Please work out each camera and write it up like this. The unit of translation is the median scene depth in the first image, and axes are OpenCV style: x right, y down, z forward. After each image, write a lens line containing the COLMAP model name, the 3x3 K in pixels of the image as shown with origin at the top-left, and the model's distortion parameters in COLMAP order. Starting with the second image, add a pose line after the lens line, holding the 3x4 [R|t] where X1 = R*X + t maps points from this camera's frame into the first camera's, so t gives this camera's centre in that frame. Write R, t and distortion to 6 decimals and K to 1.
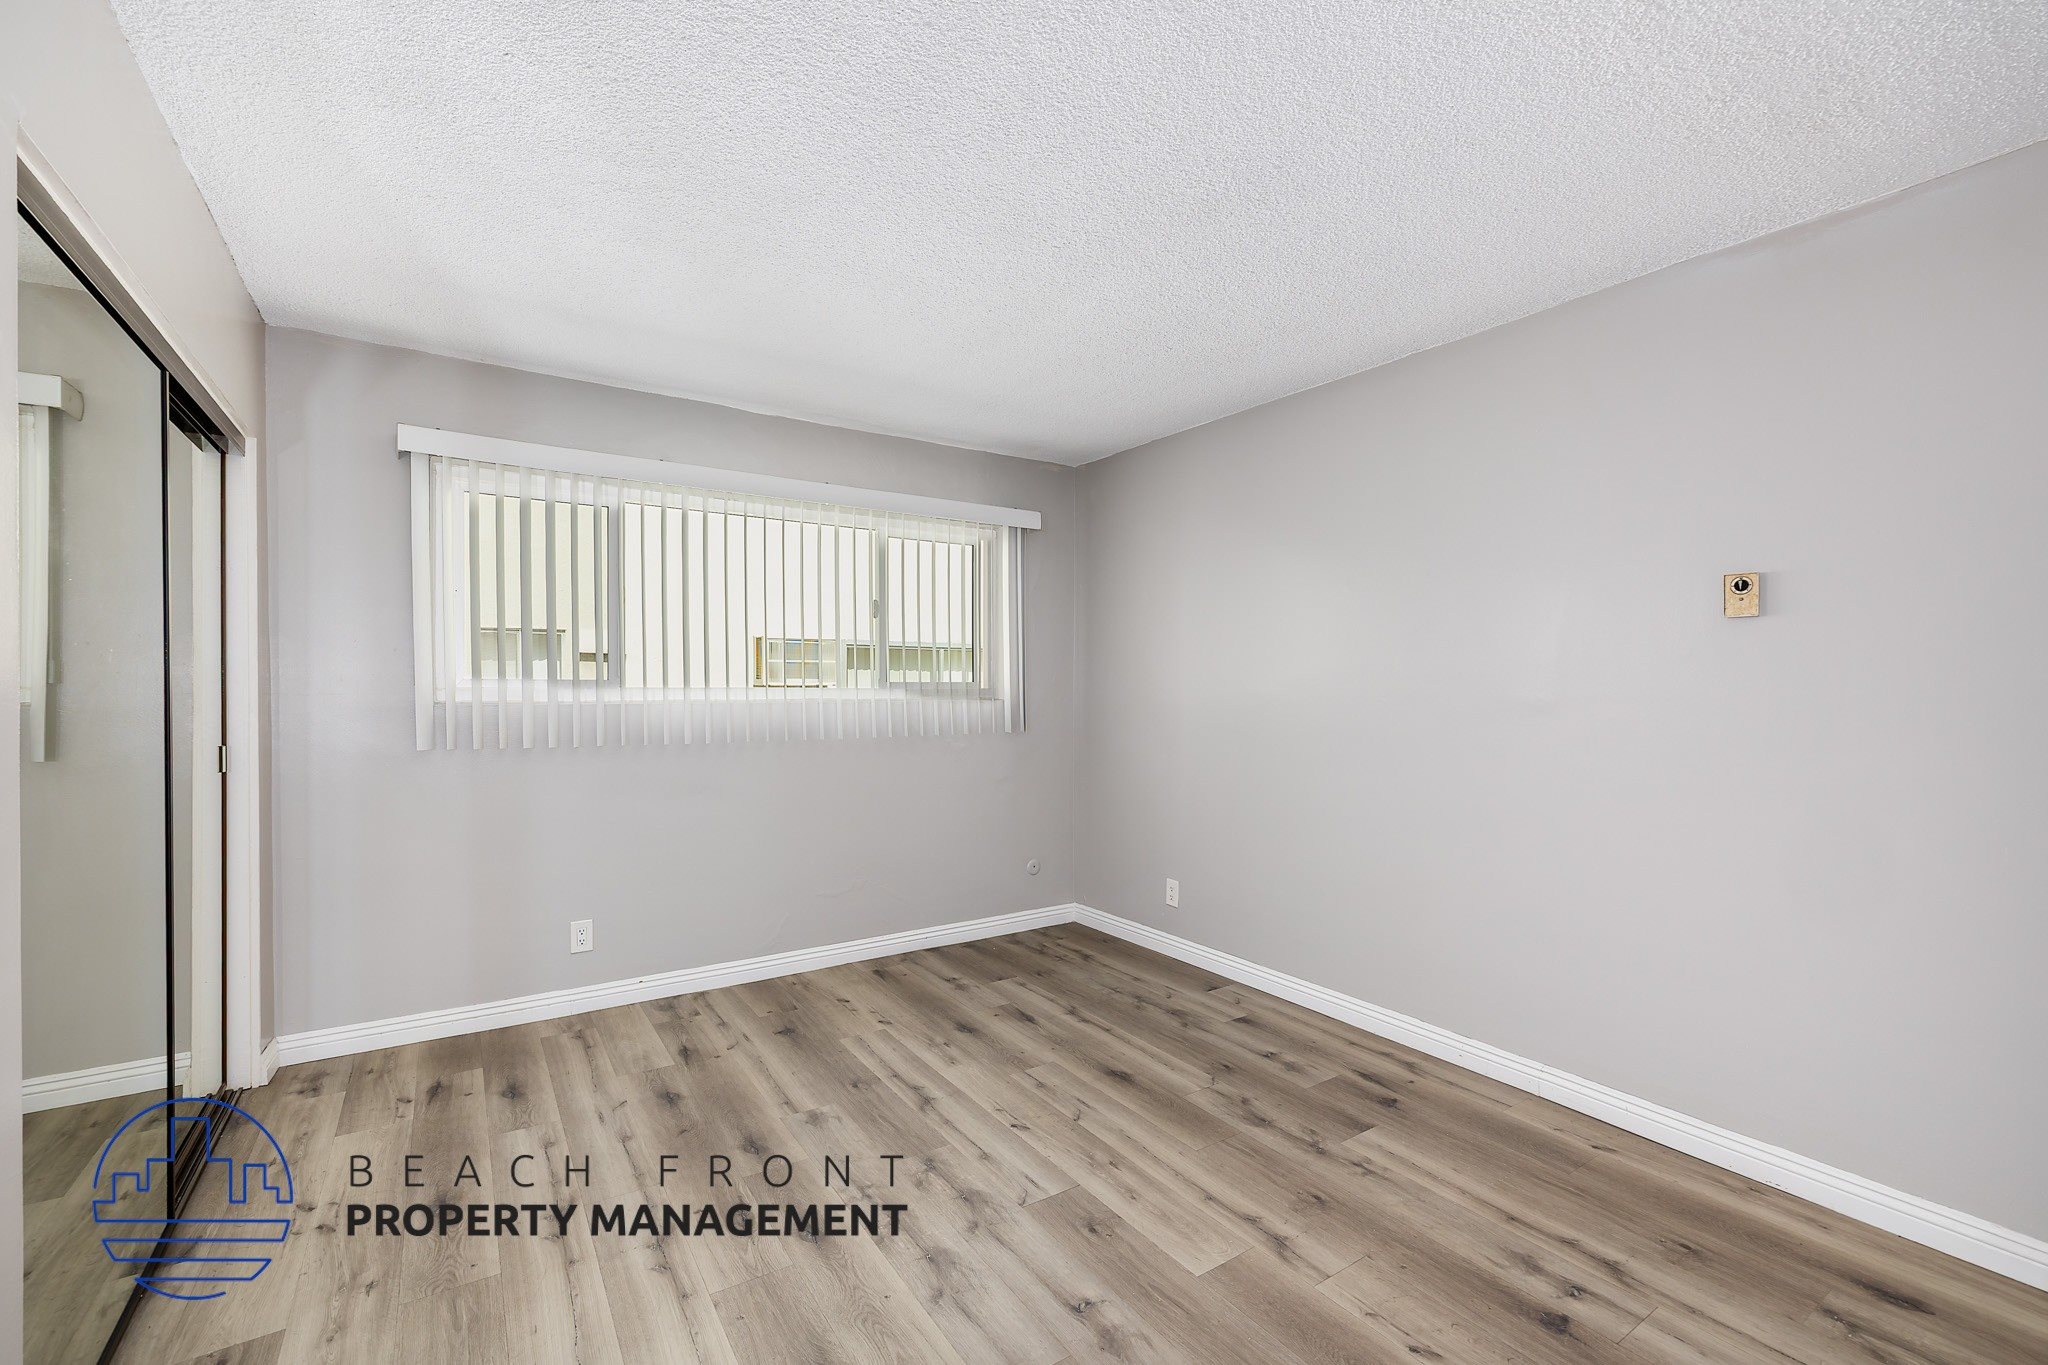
lens RADIAL K [[875.0, 0, 1019.2], [0, 875.0, 692.9], [0, 0, 1]] dist [0.000289, 0.000091]
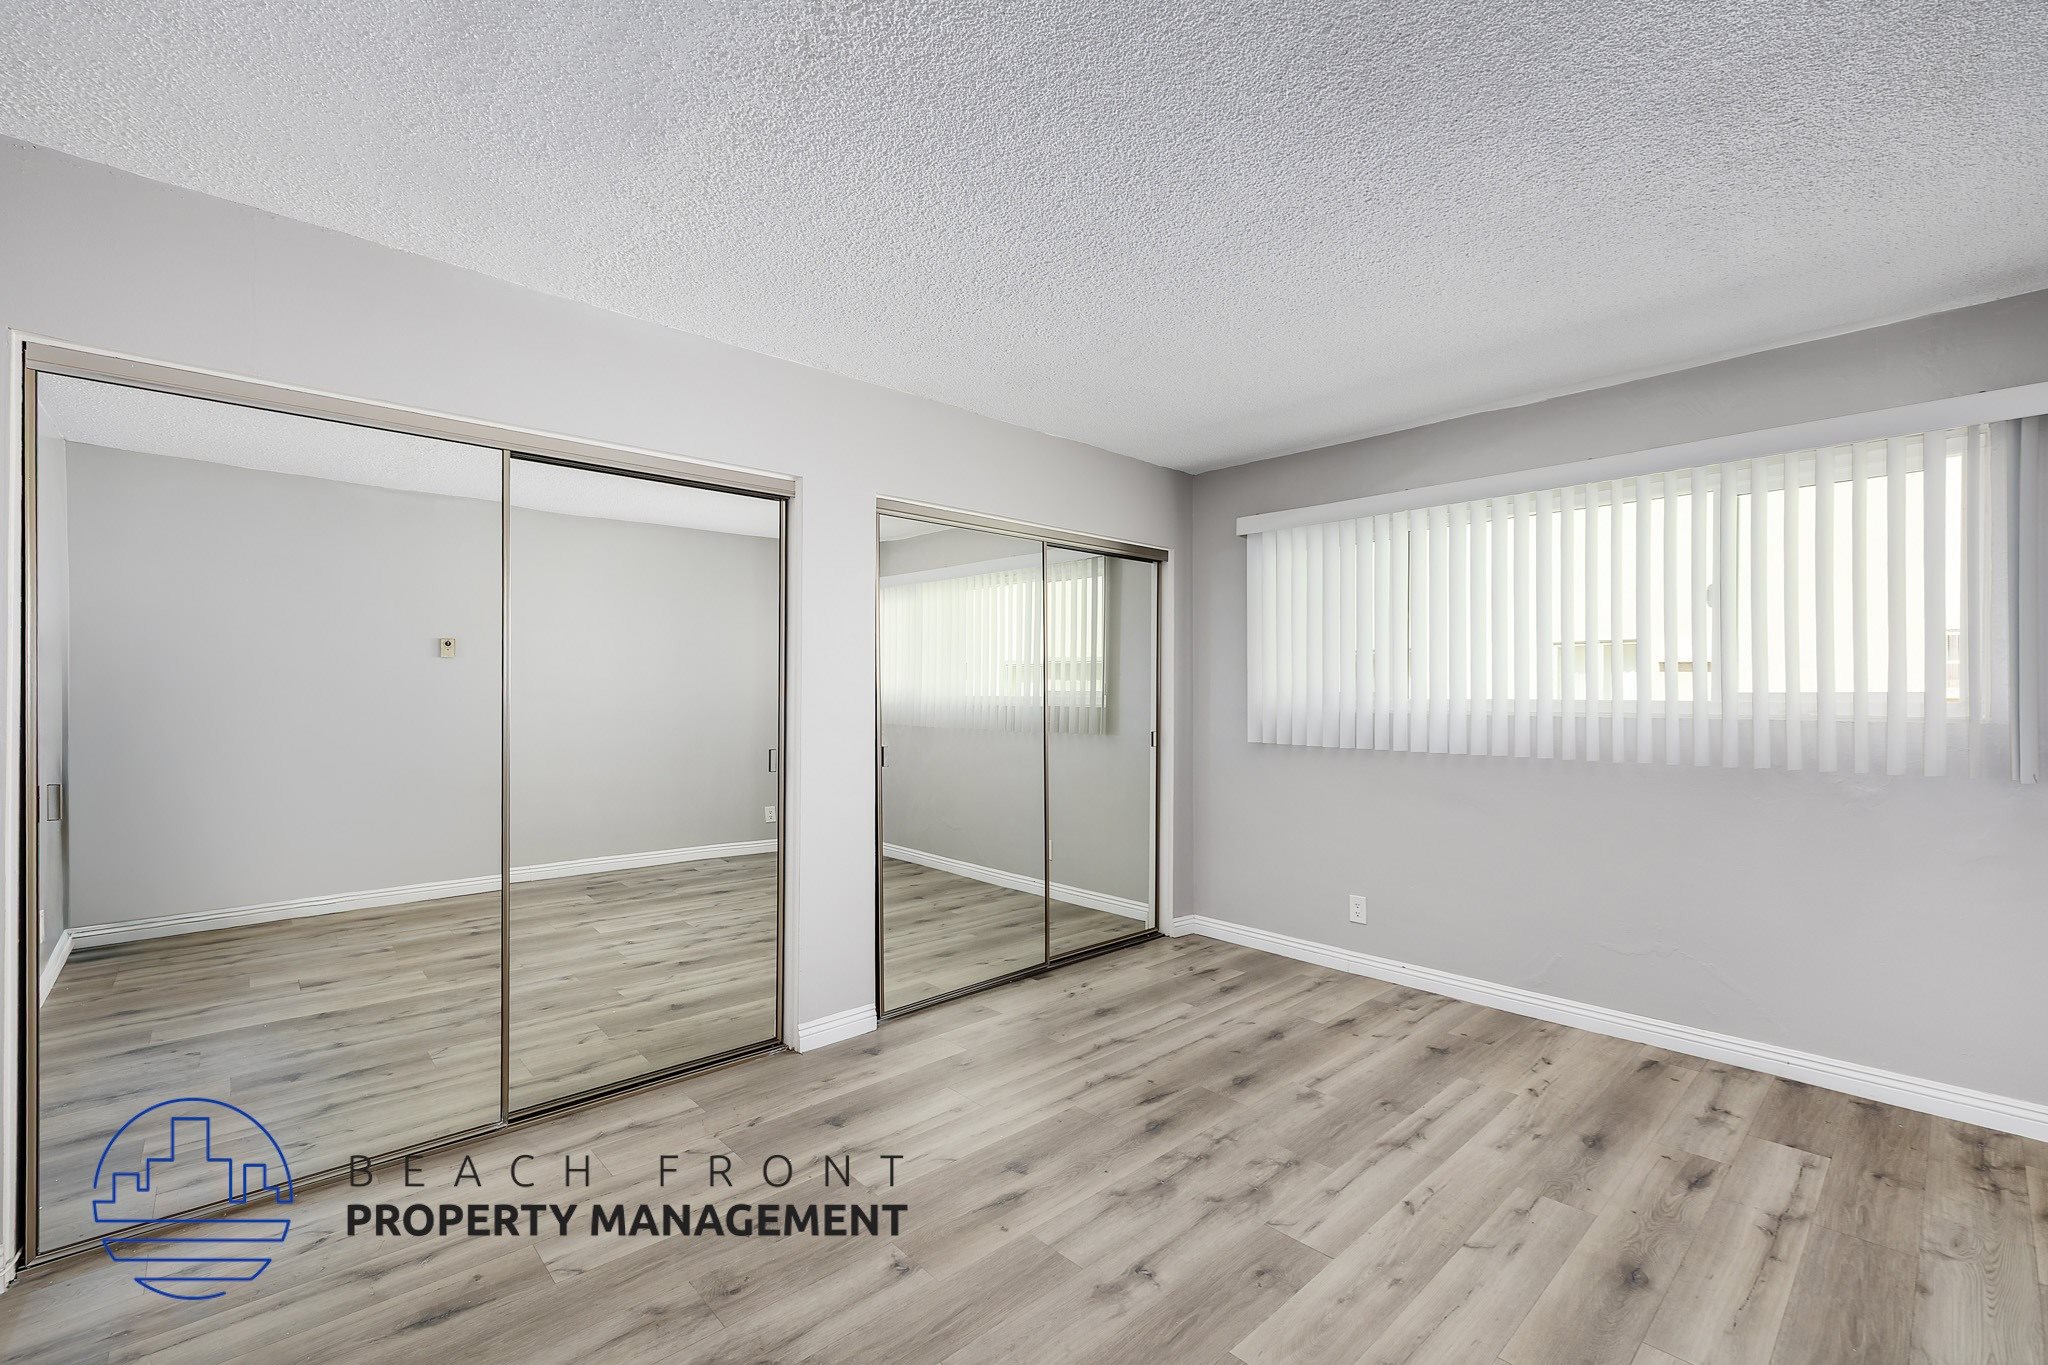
lens RADIAL K [[875.0, 0, 1019.2], [0, 875.0, 692.9], [0, 0, 1]] dist [0.000289, 0.000091]
pose [[0.163266, -0.003474, -0.986576, 0.639809], [-0.009840, 0.999938, -0.005149, -0.003882], [0.986533, 0.010549, 0.163222, 0.380931]]
